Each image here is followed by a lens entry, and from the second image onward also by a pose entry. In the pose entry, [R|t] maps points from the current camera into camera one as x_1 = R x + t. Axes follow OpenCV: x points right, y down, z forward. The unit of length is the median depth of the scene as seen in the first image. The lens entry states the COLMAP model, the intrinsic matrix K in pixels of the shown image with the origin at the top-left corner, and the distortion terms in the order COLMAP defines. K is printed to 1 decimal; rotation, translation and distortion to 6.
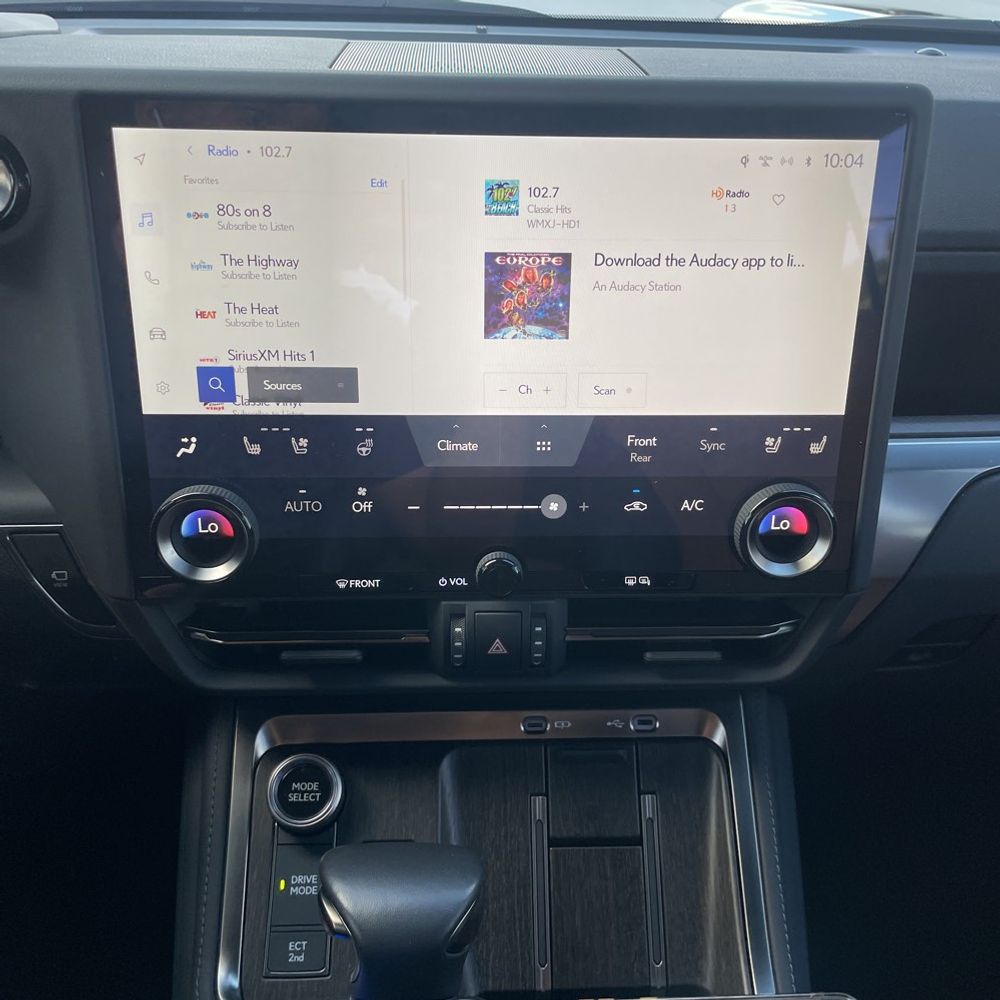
lens RADIAL K [[999.7, 0, 504.1], [0, 999.7, 487.3], [0, 0, 1]] dist [0.088066, -0.135750]
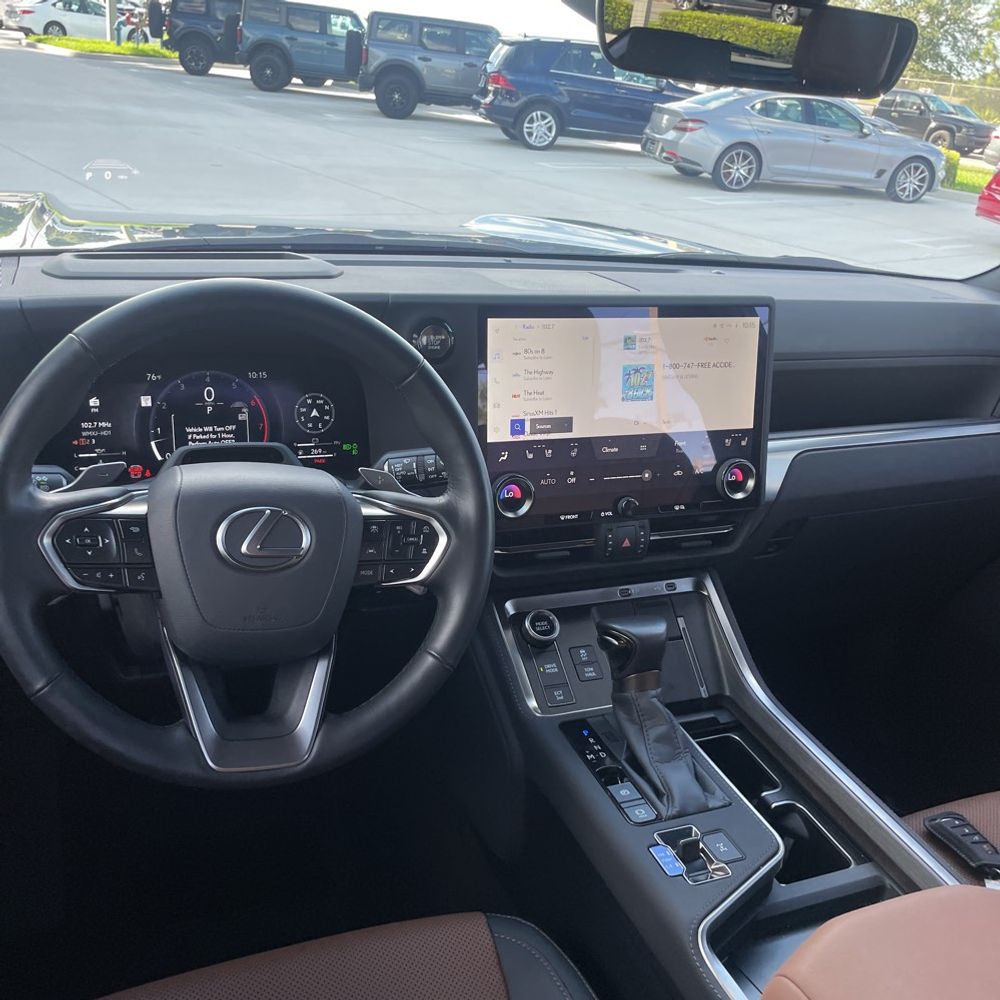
lens RADIAL K [[999.7, 0, 504.1], [0, 999.7, 487.3], [0, 0, 1]] dist [0.088066, -0.135750]
pose [[0.937679, -0.071993, 0.339963, -1.030116], [0.111866, 0.988764, -0.099160, 0.236059], [-0.329004, 0.131010, 0.935197, -1.003412]]
